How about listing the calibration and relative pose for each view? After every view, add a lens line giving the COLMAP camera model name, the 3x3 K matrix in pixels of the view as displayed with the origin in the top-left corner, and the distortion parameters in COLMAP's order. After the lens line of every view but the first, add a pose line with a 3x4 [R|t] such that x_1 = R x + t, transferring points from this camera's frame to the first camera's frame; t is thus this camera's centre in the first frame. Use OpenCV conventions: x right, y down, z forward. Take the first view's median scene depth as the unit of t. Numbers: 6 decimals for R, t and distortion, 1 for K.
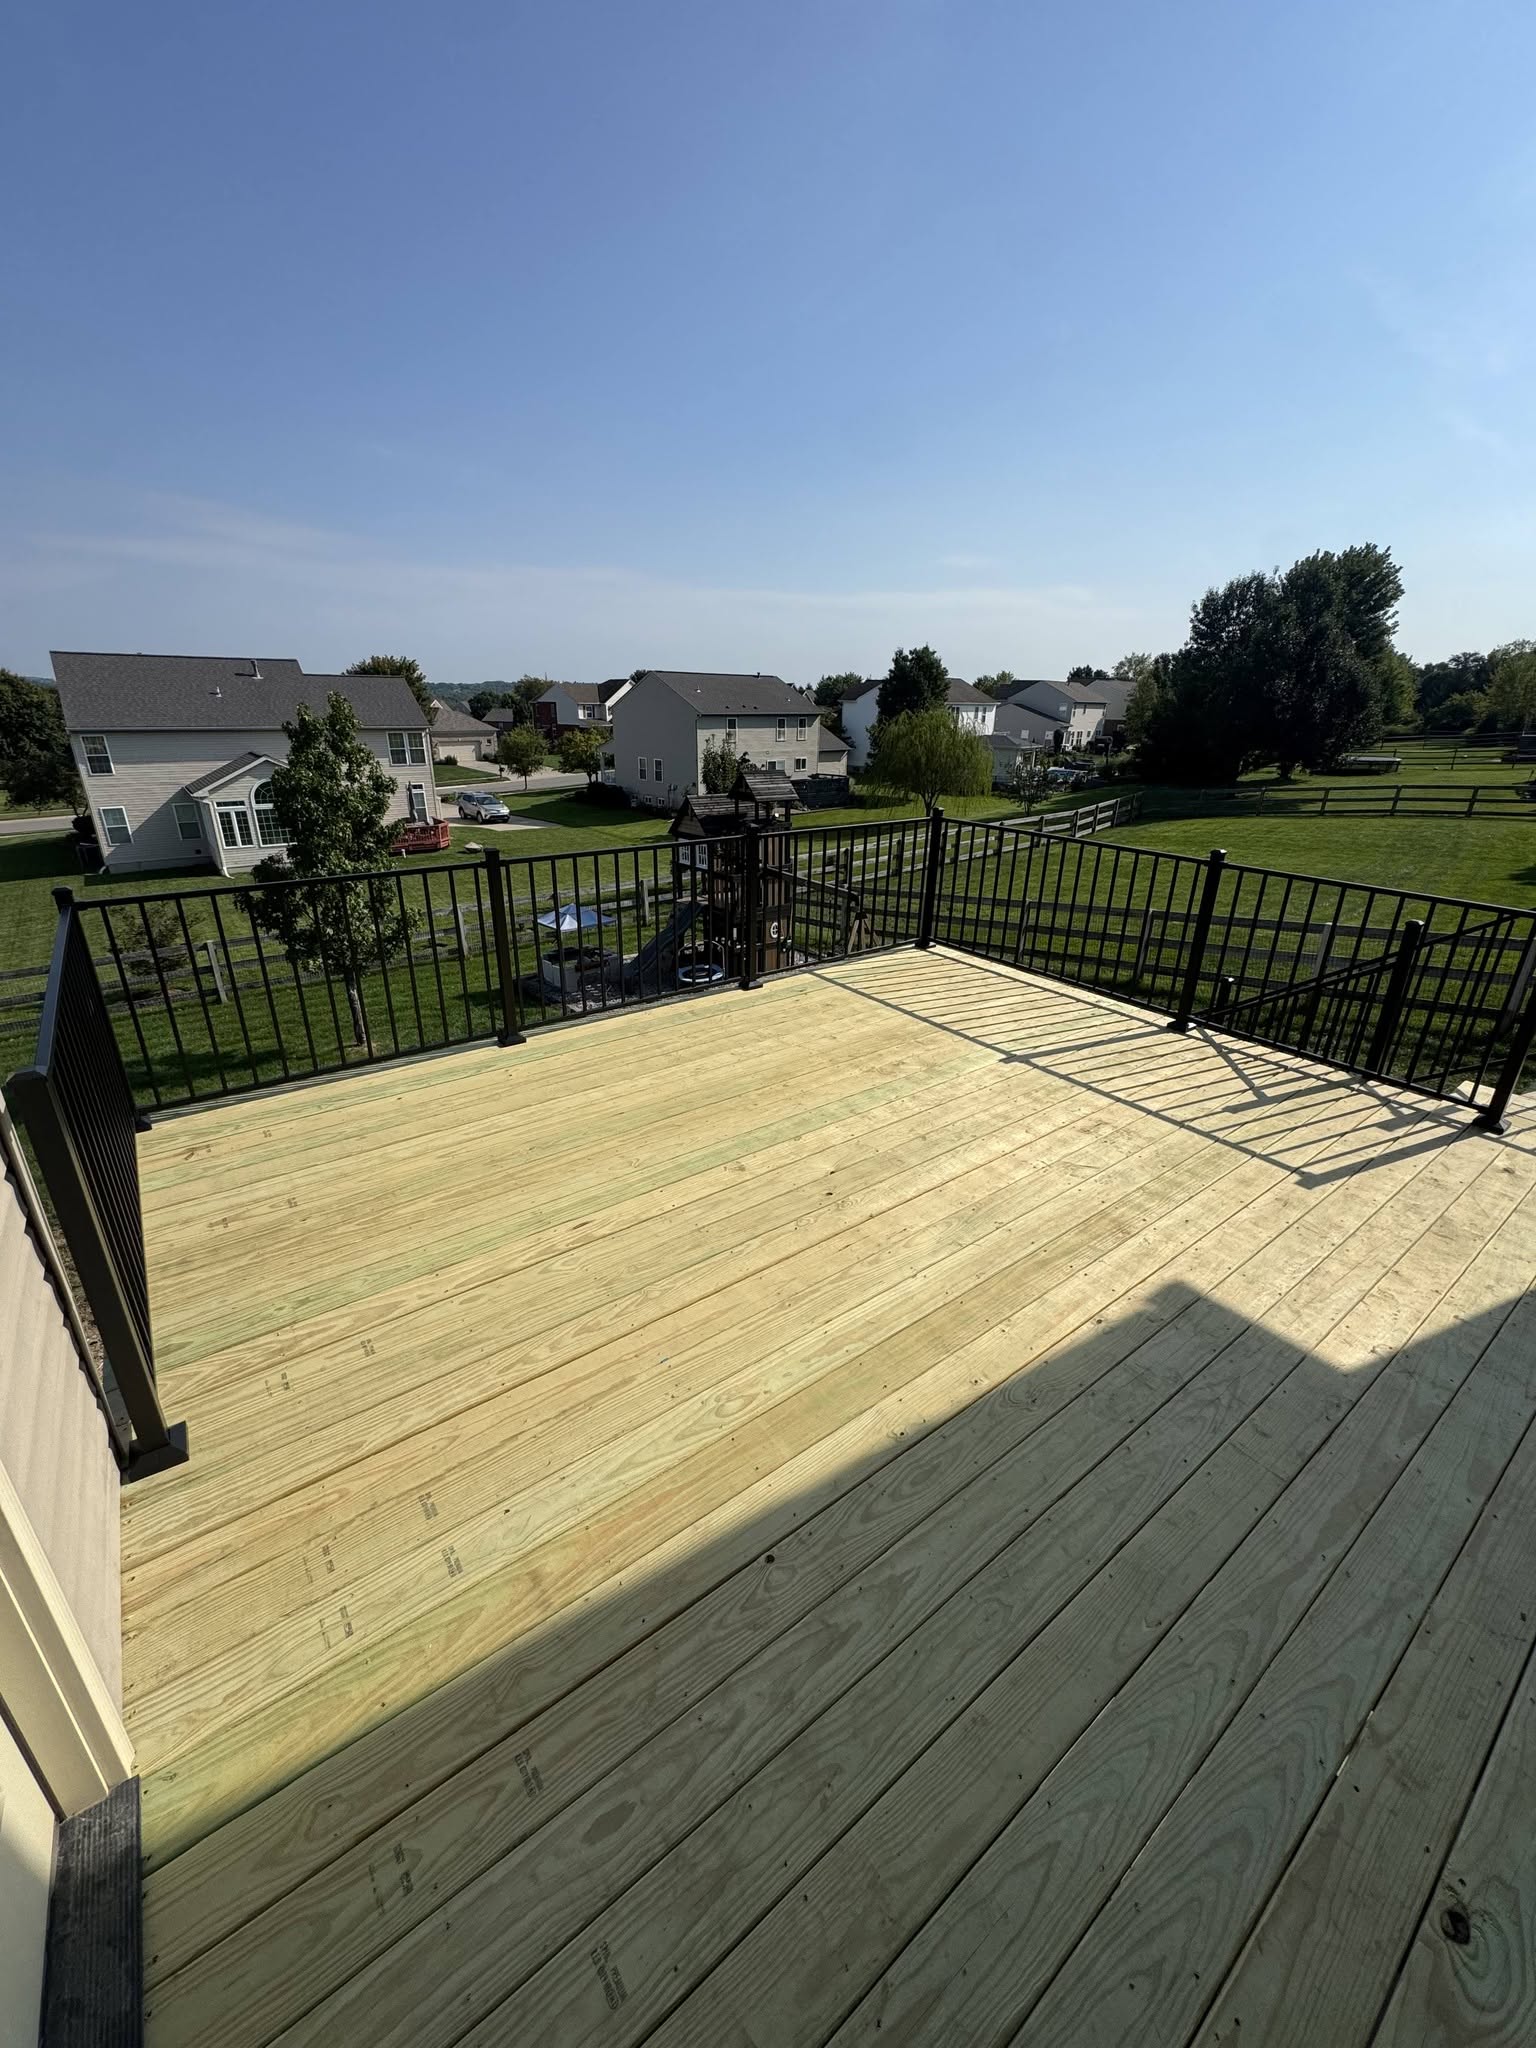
lens RADIAL K [[817.2, 0, 768.0], [0, 817.2, 1024.0], [0, 0, 1]] dist [0.000876, -0.000021]
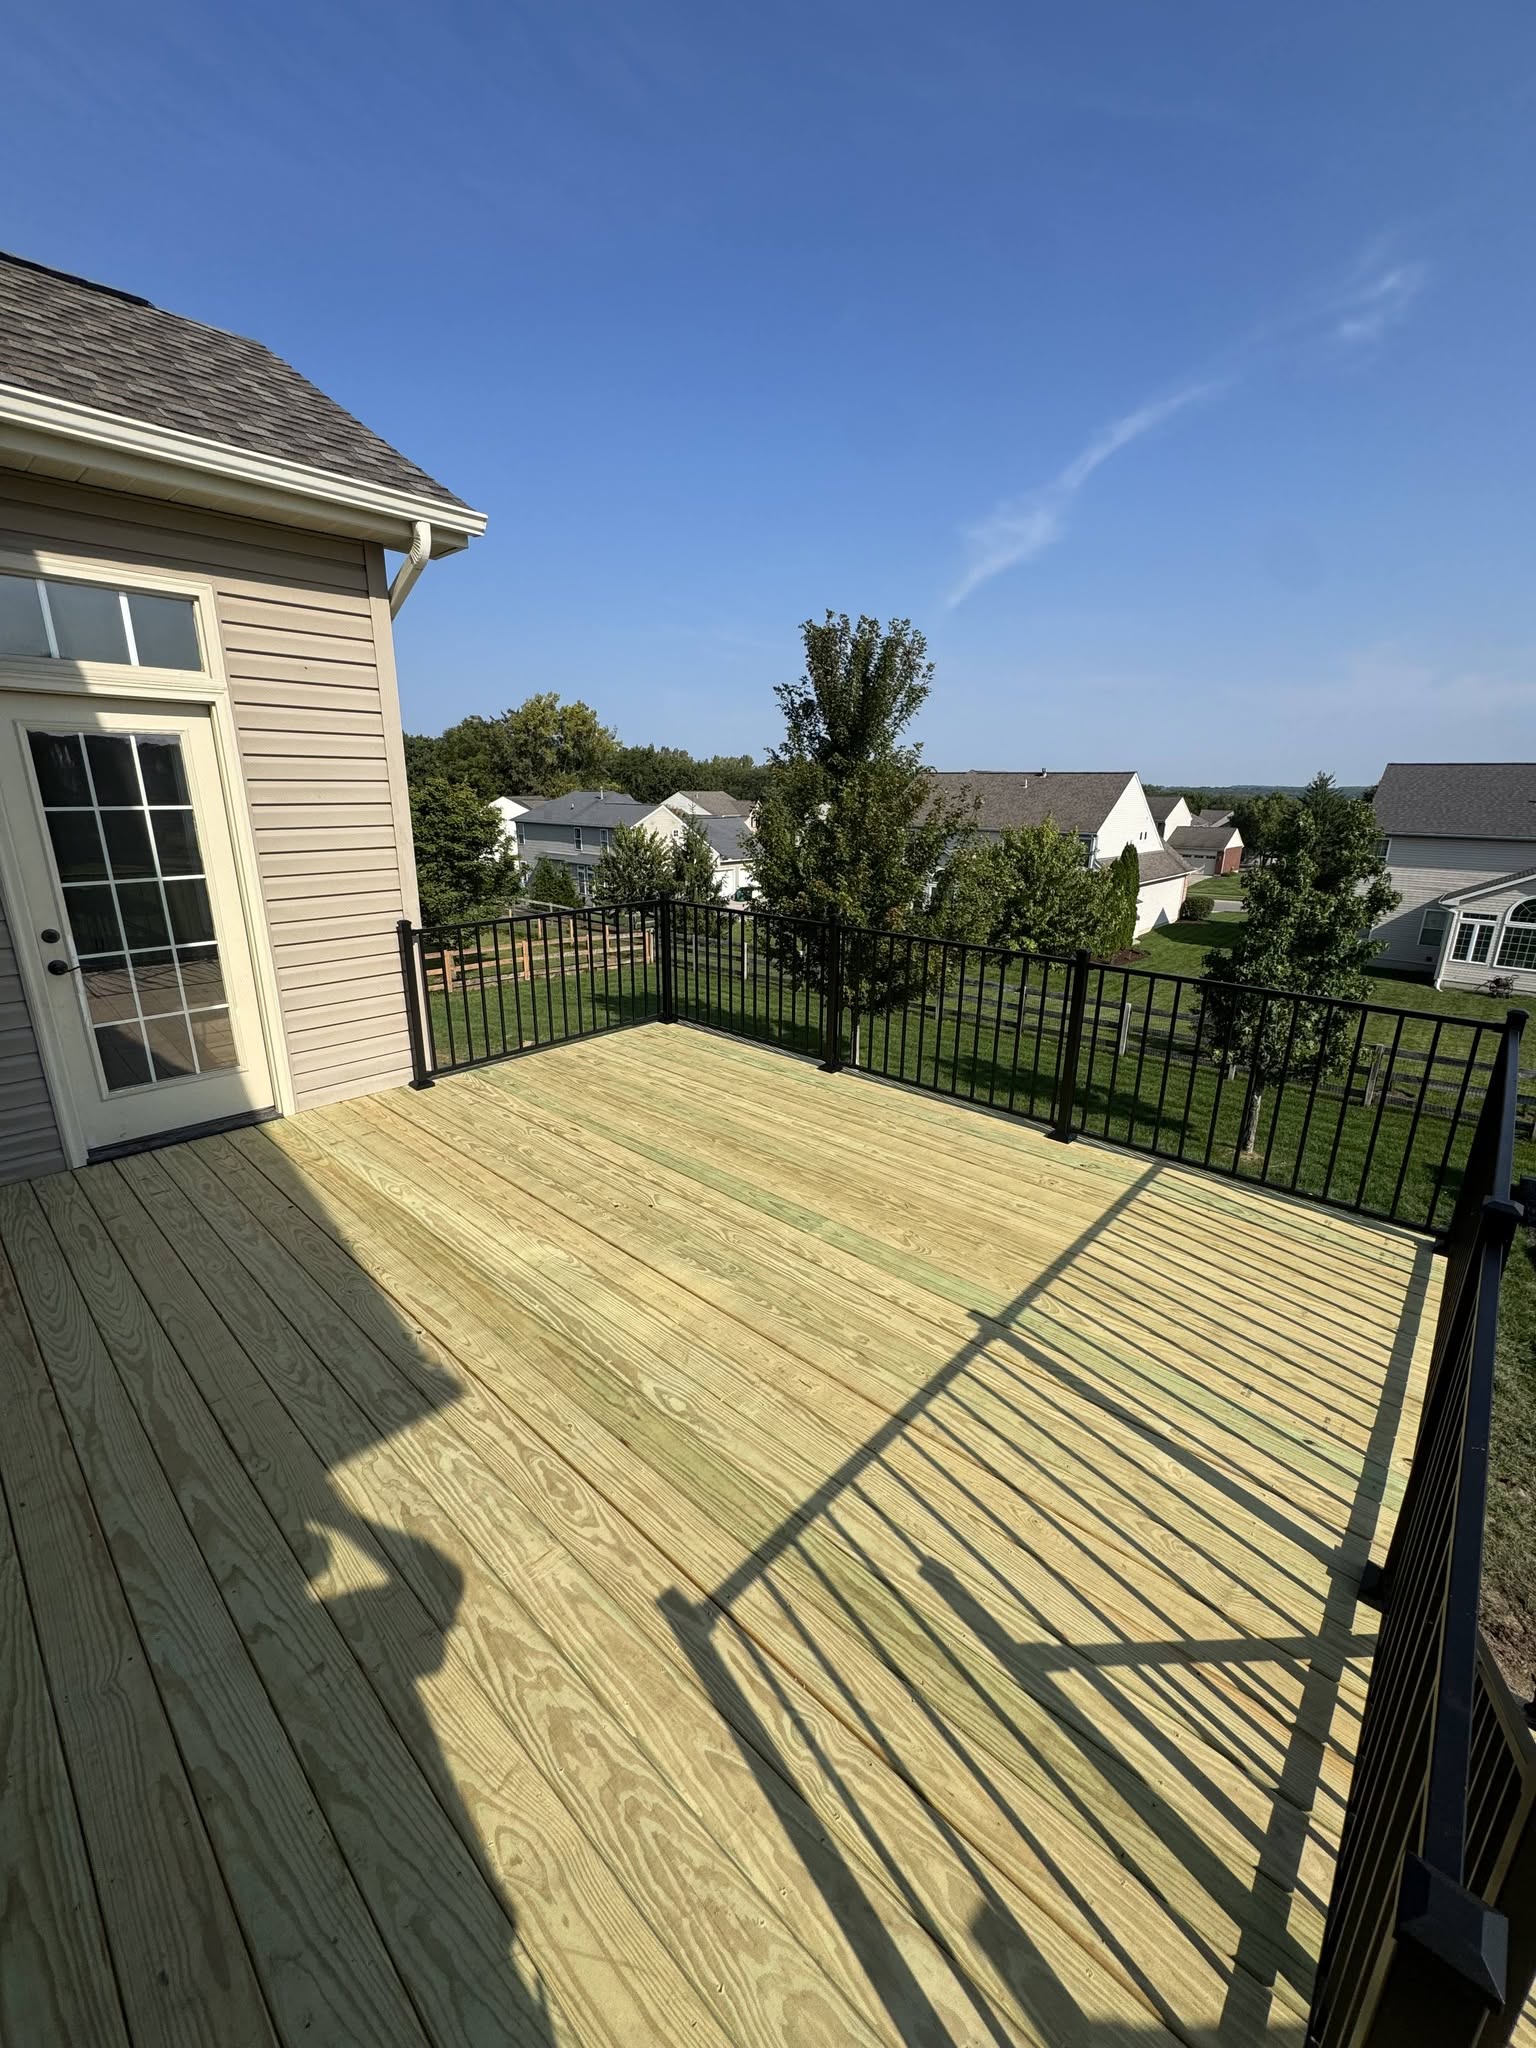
lens RADIAL K [[817.2, 0, 768.0], [0, 817.2, 1024.0], [0, 0, 1]] dist [0.000876, -0.000021]
pose [[0.178140, 0.259953, -0.949047, 0.830732], [-0.370308, 0.911282, 0.180101, -0.230938], [0.911668, 0.319357, 0.258598, 0.580697]]
